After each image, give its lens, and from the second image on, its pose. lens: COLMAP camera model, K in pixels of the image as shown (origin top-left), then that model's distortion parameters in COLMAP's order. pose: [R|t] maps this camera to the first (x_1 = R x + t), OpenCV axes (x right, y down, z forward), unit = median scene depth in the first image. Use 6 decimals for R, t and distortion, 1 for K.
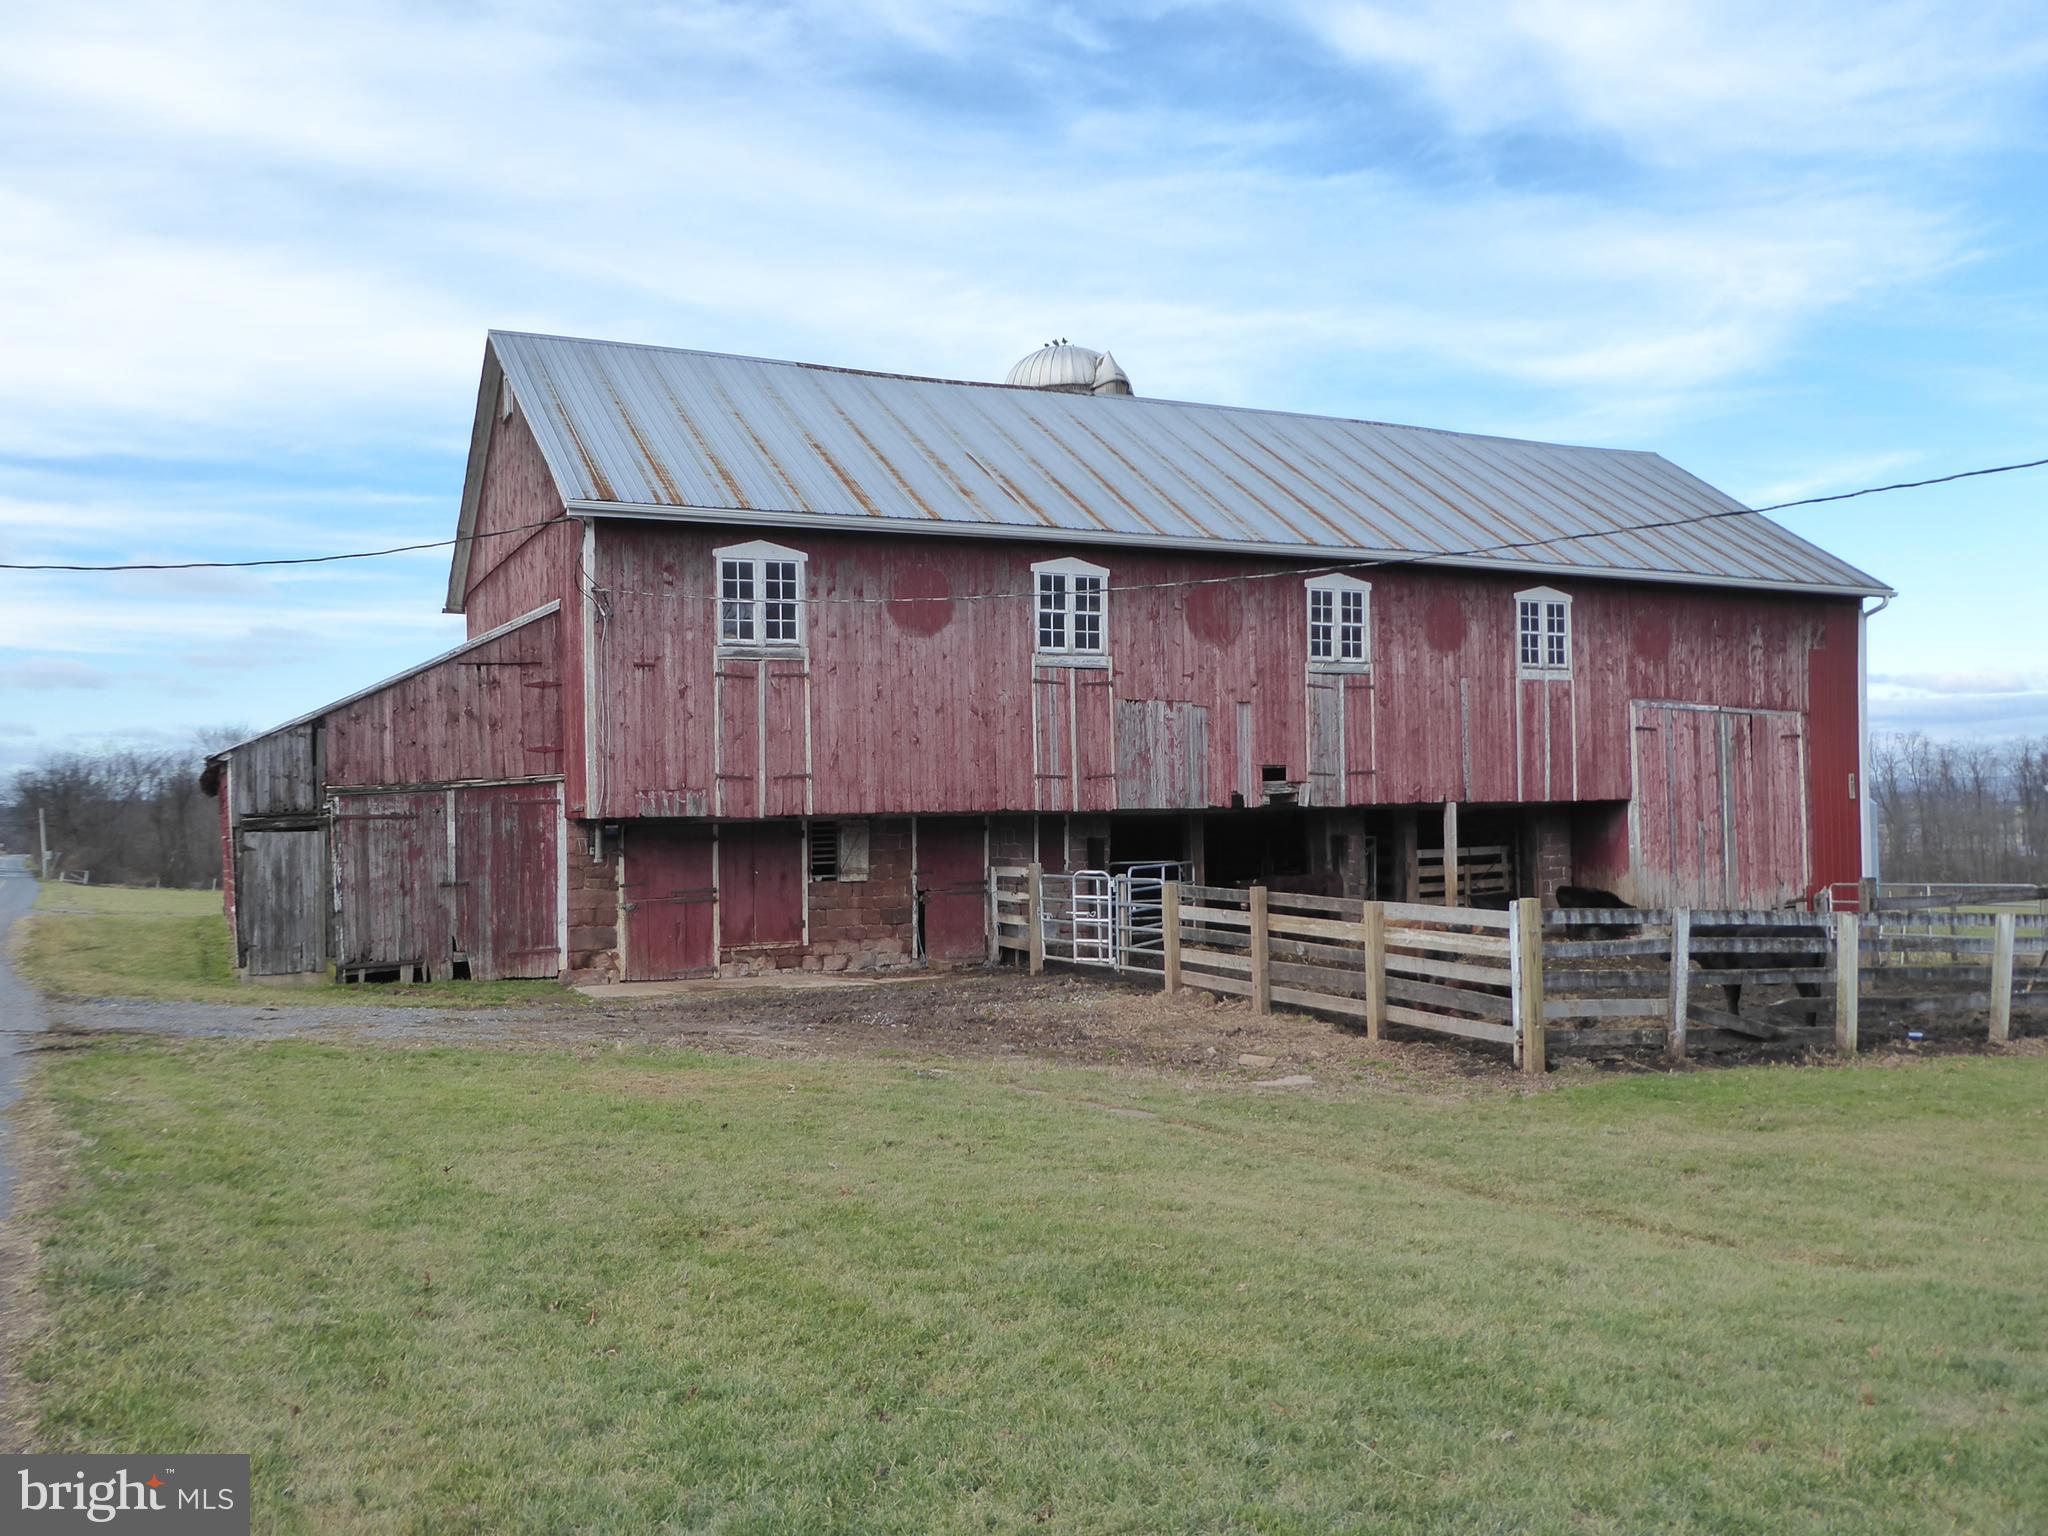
lens RADIAL K [[1830.5, 0, 1024.0], [0, 1830.5, 768.0], [0, 0, 1]] dist [0.011067, 0.004705]
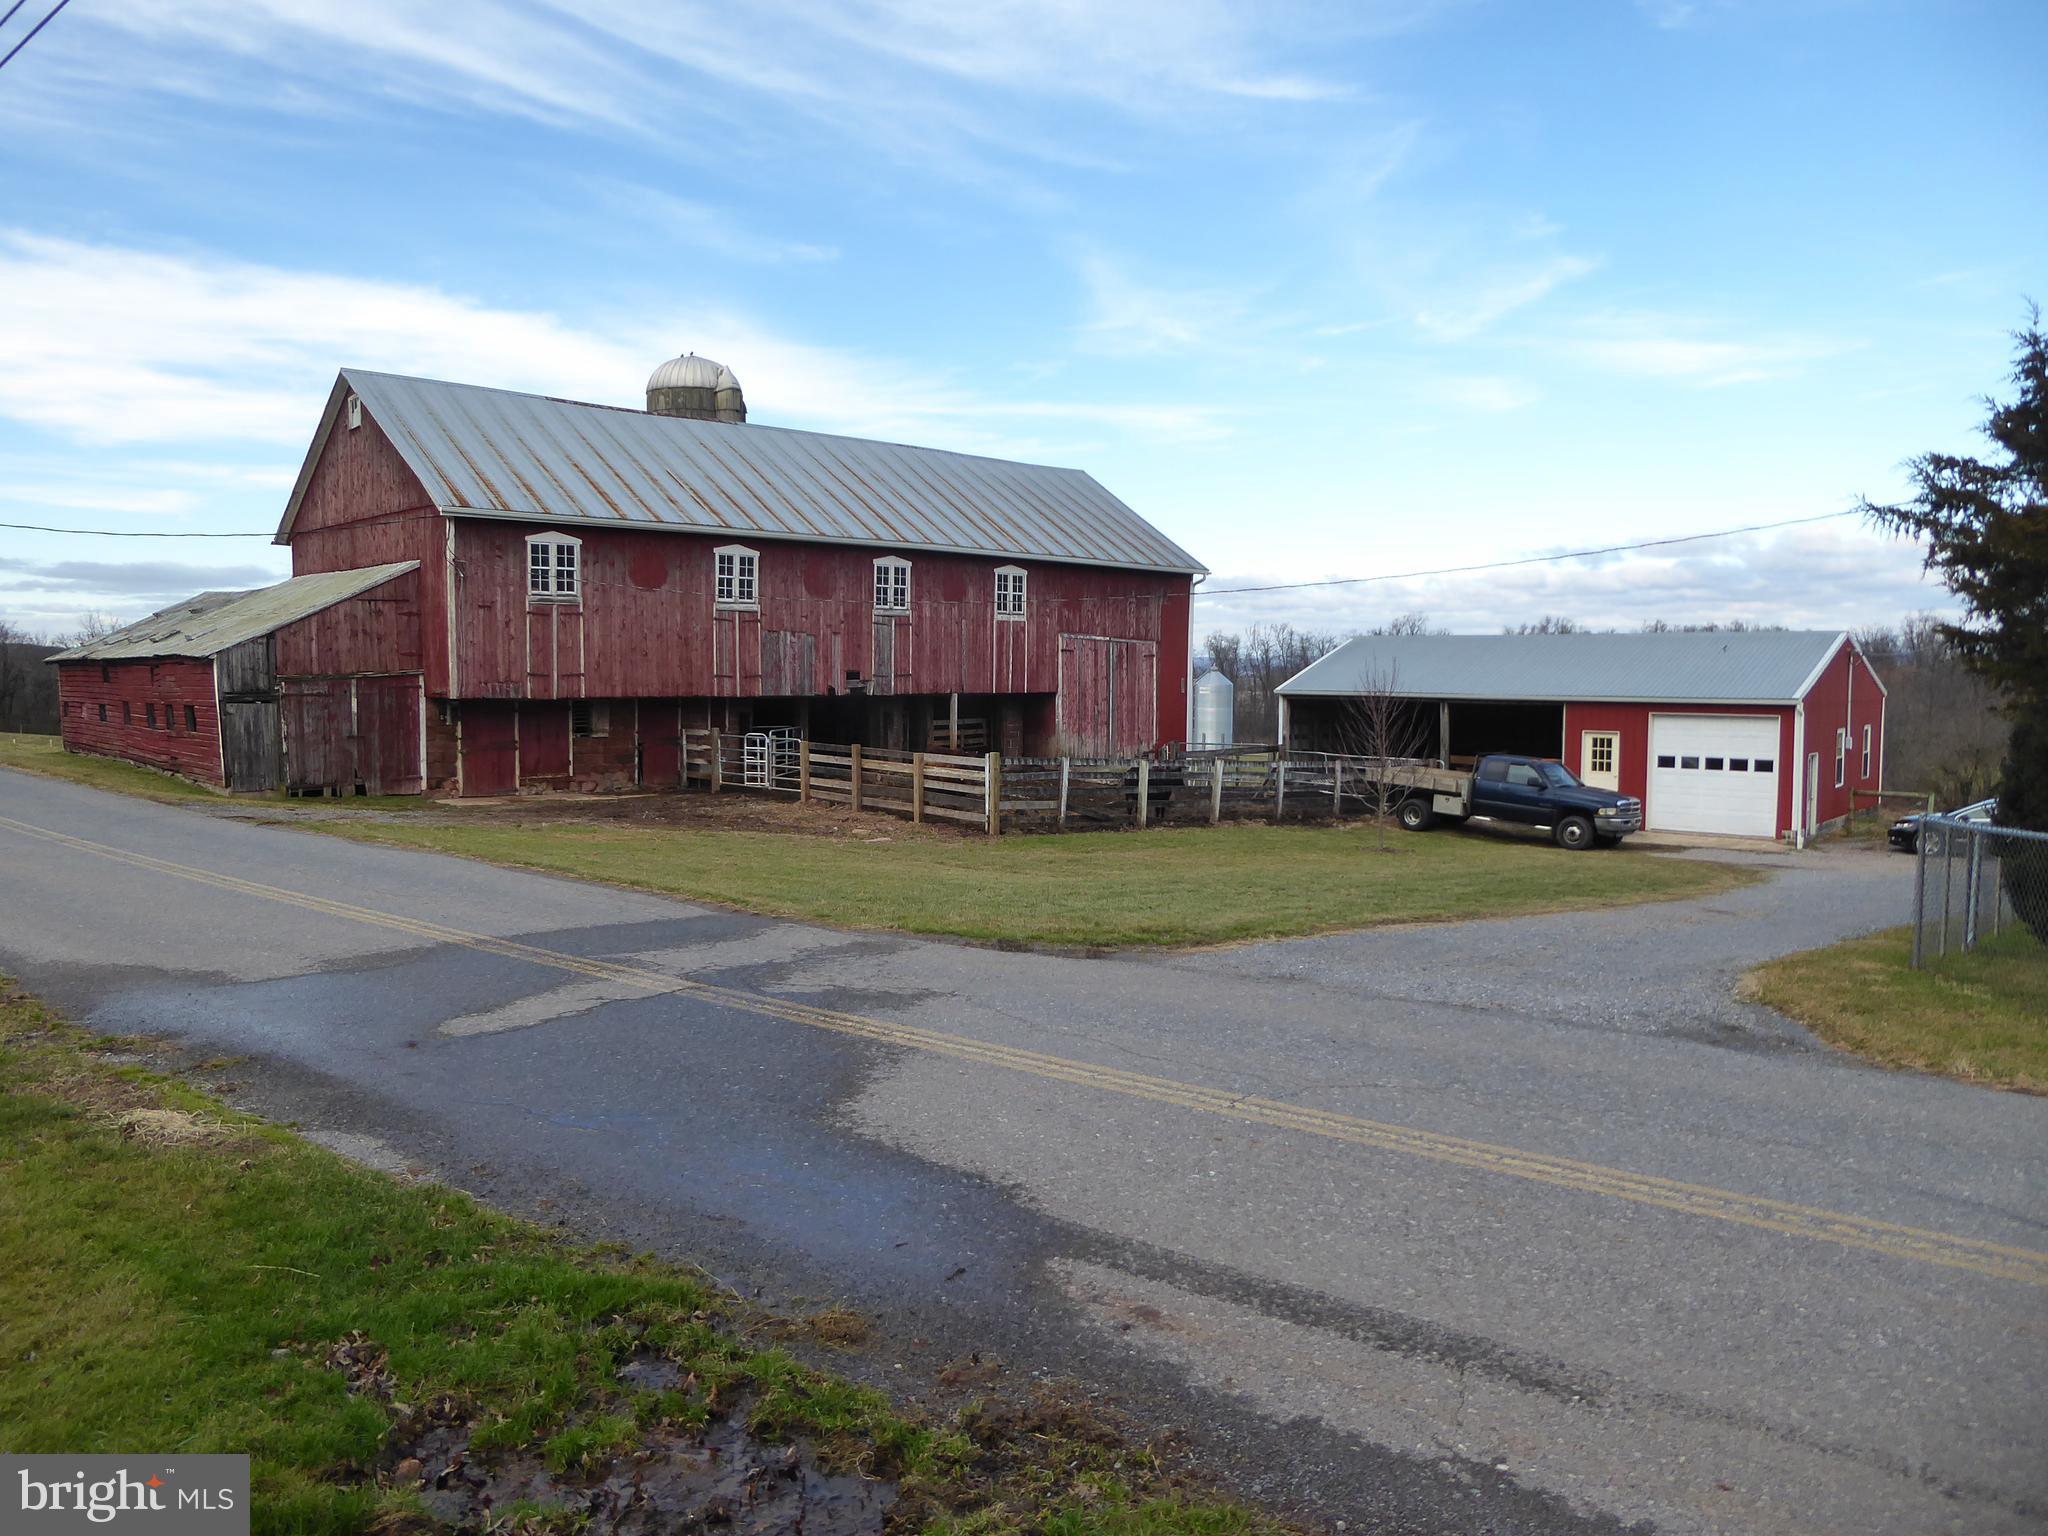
lens RADIAL K [[1459.9, 0, 1024.0], [0, 1459.9, 768.0], [0, 0, 1]] dist [-0.000570, -0.000063]
pose [[0.960309, 0.004918, 0.278894, -0.098919], [-0.029011, 0.996183, 0.082326, -0.031193], [-0.277425, -0.087150, 0.956787, -0.383070]]
